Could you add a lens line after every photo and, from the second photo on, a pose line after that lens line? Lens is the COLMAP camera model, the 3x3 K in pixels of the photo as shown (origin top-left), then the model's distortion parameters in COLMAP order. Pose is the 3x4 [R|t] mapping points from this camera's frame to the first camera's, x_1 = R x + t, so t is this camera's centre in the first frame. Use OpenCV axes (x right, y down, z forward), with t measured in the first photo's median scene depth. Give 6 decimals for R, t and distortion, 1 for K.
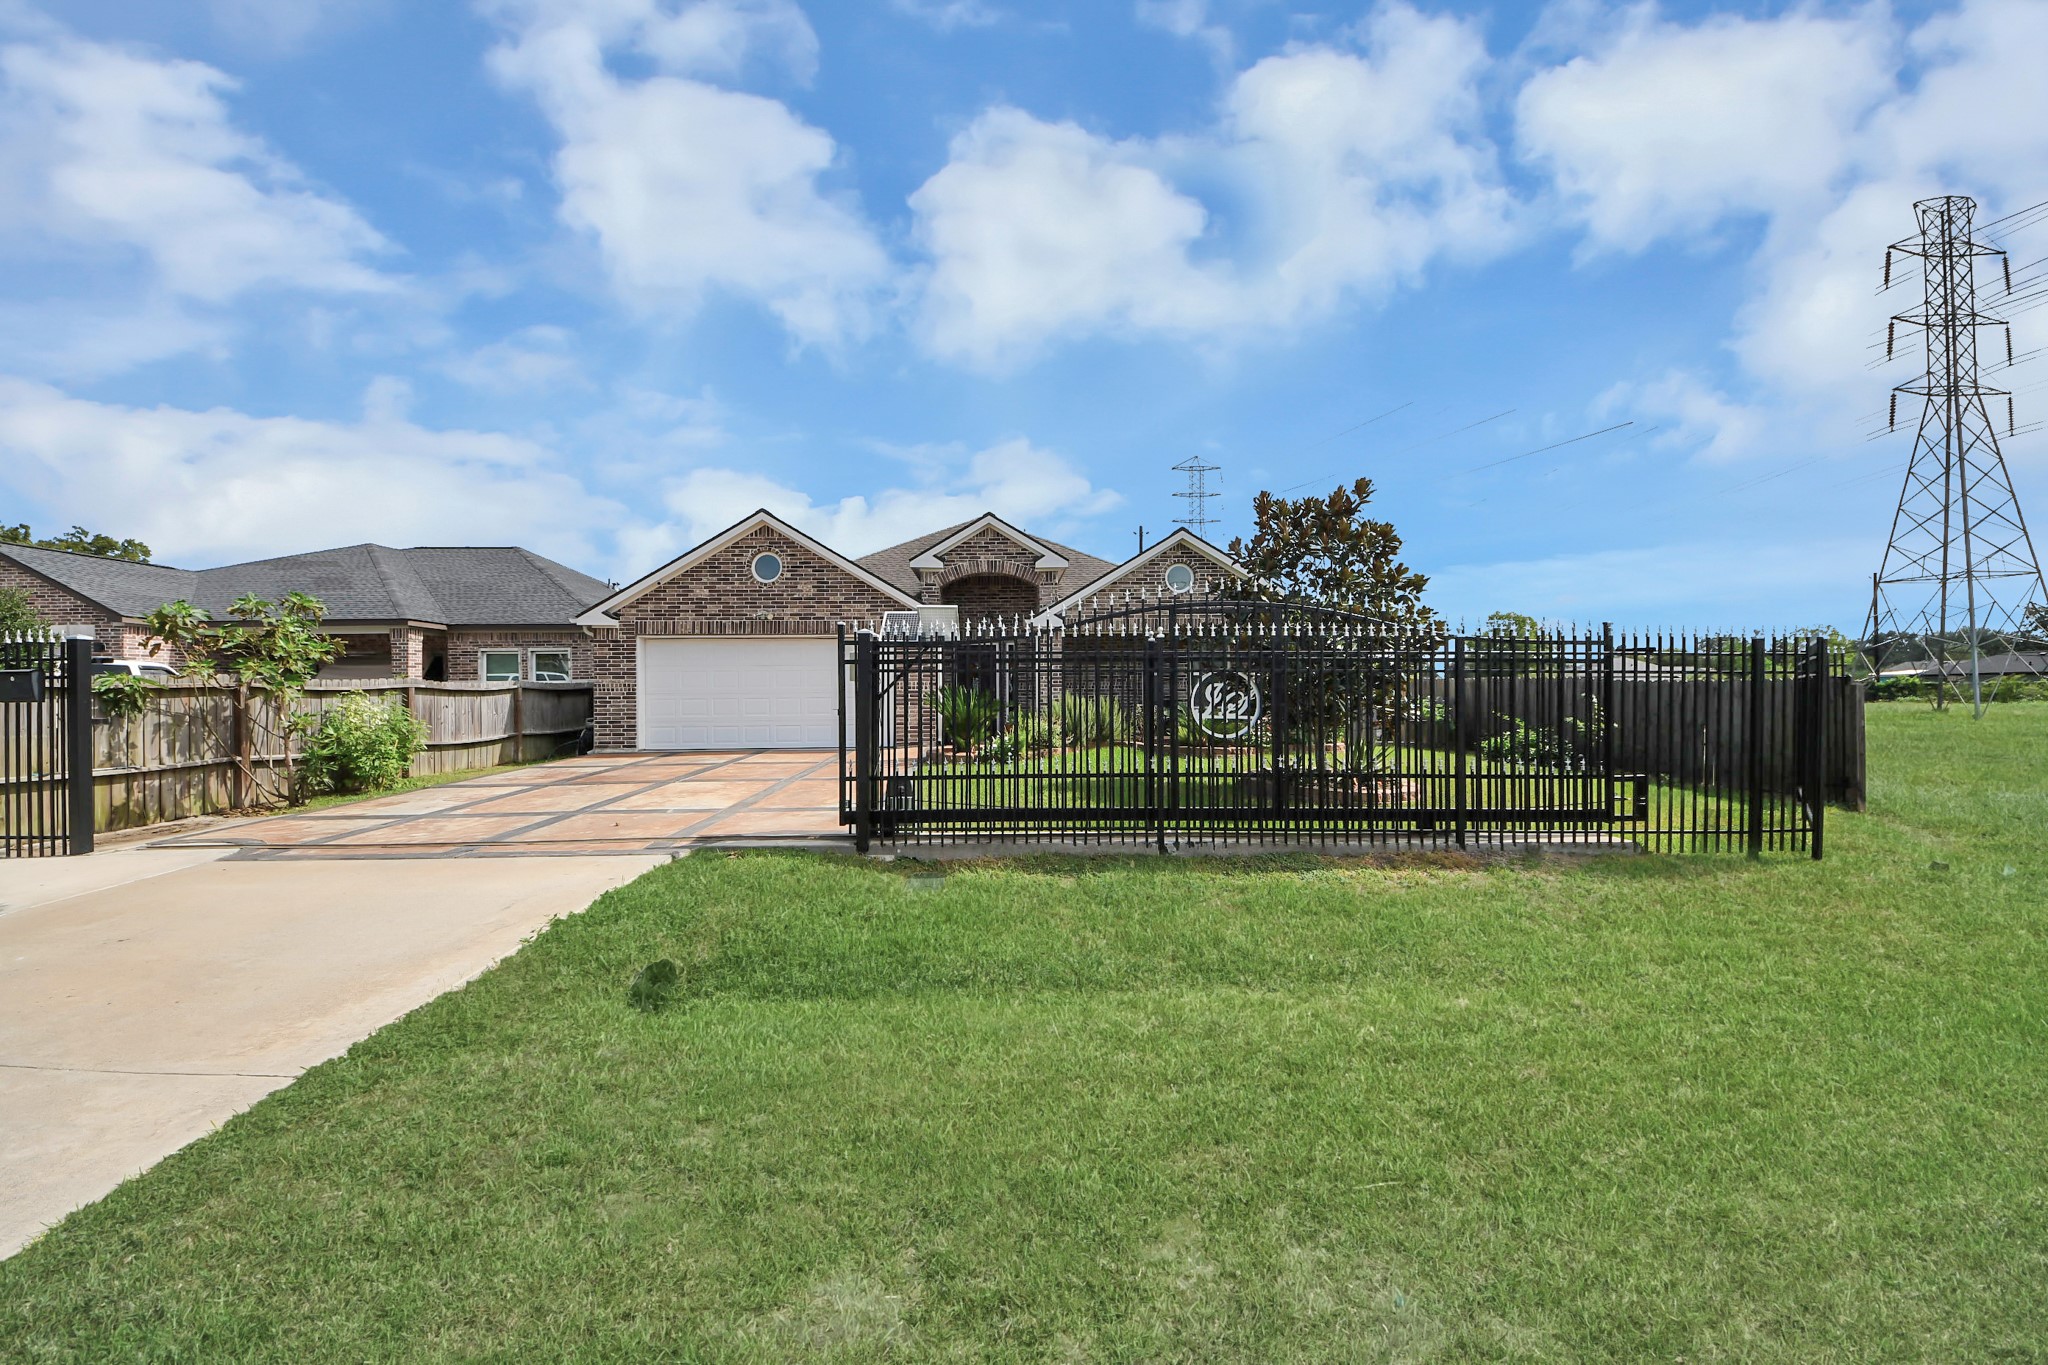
lens RADIAL K [[704.7, 0, 1009.6], [0, 704.7, 689.9], [0, 0, 1]] dist [0.041343, -0.022166]
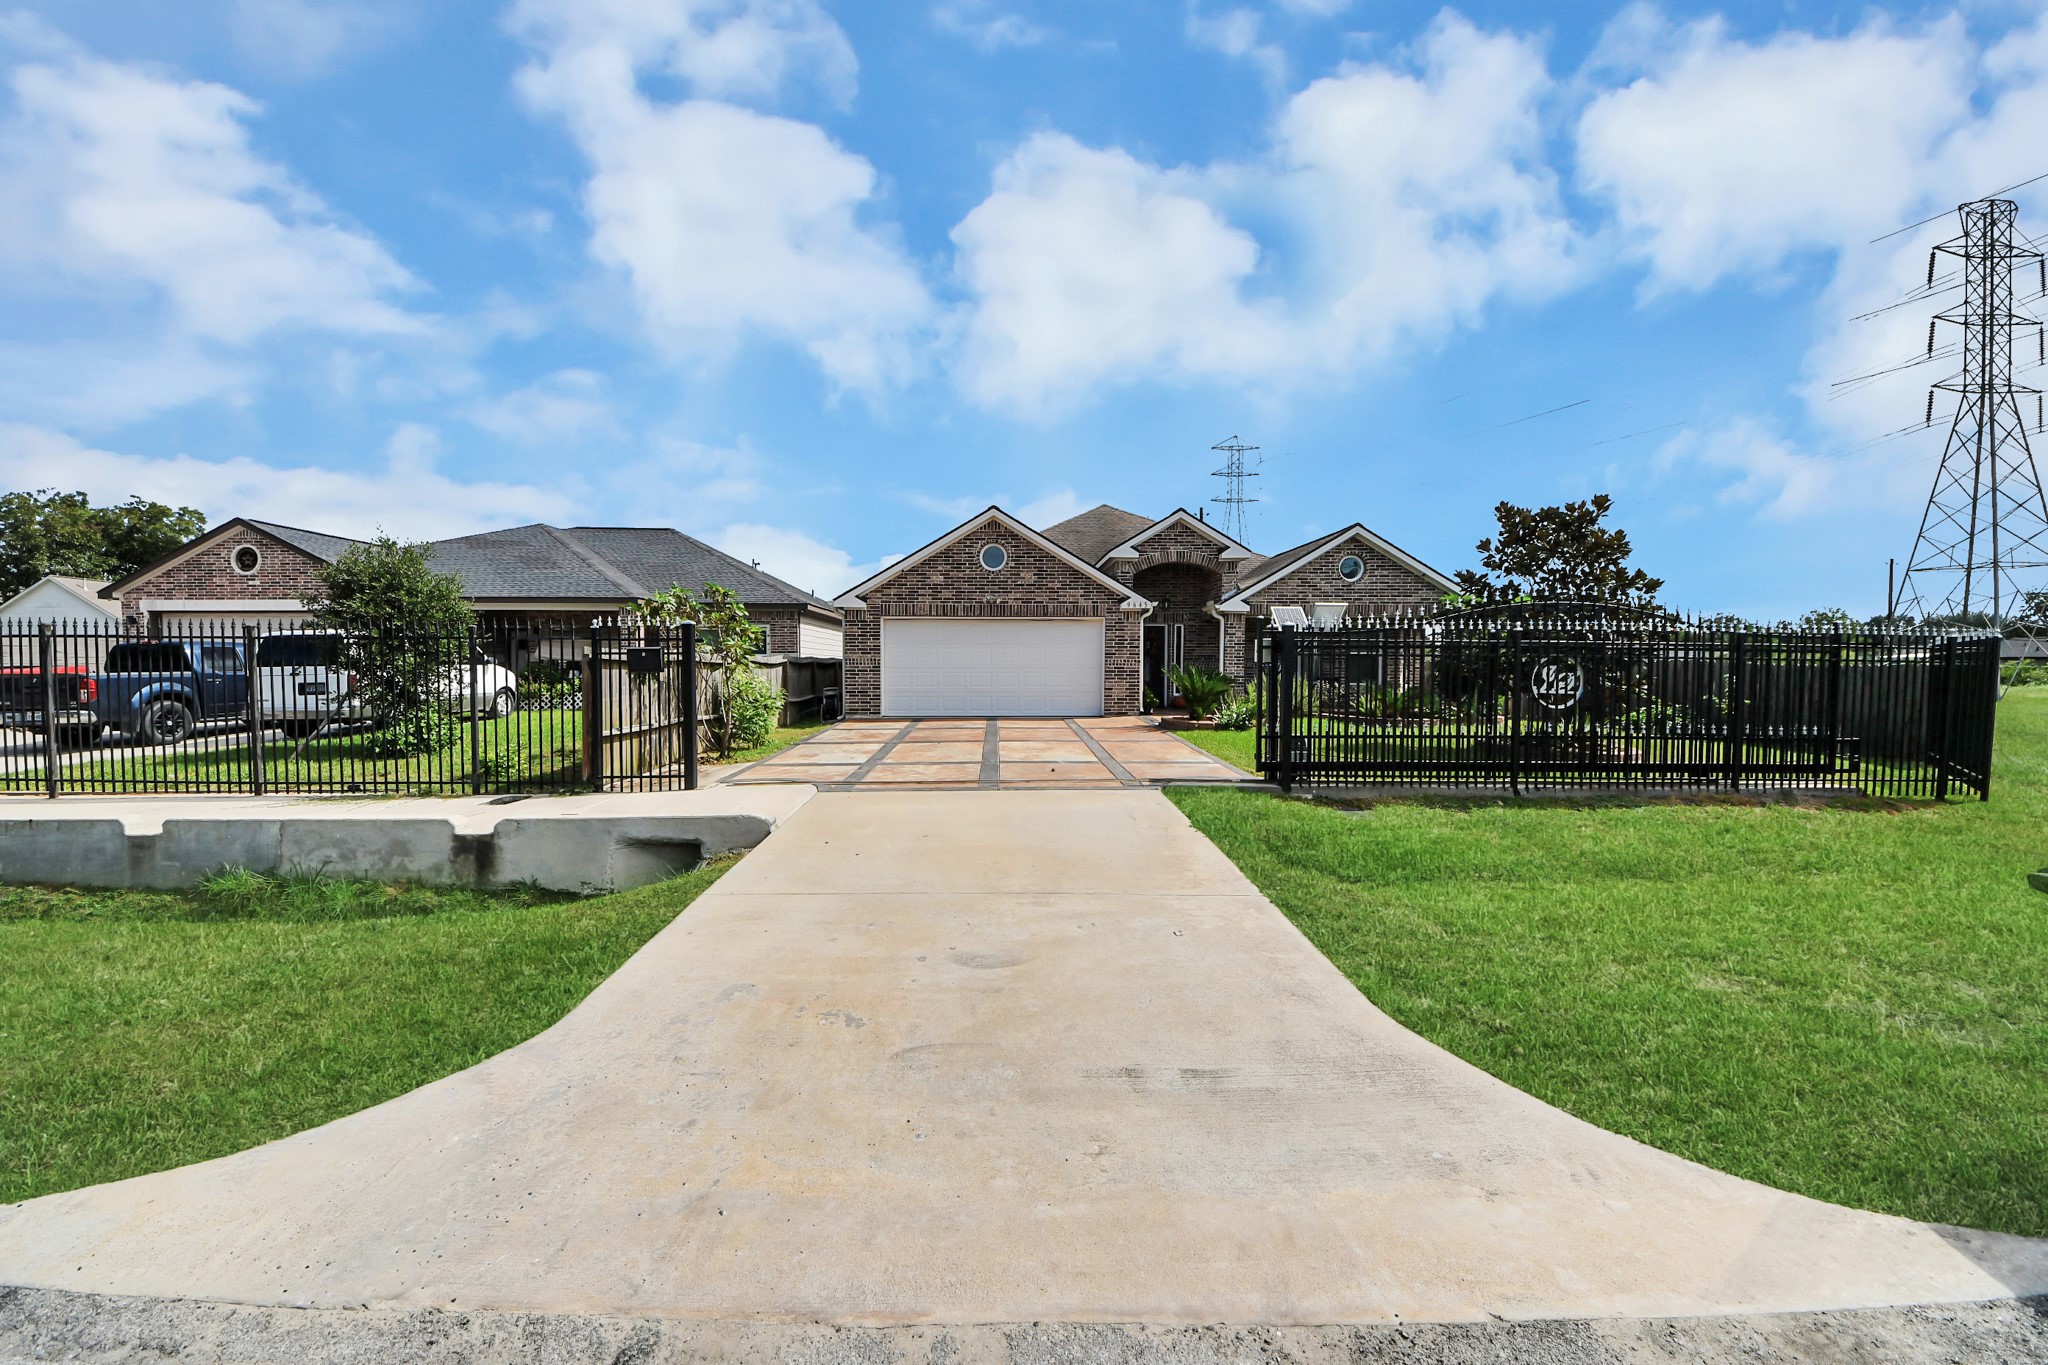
lens RADIAL K [[704.7, 0, 1009.6], [0, 704.7, 689.9], [0, 0, 1]] dist [0.041343, -0.022166]
pose [[0.999949, 0.009143, 0.004262, -0.322353], [-0.009294, 0.999283, 0.036705, -0.001842], [-0.003923, -0.036743, 0.999317, -0.141538]]
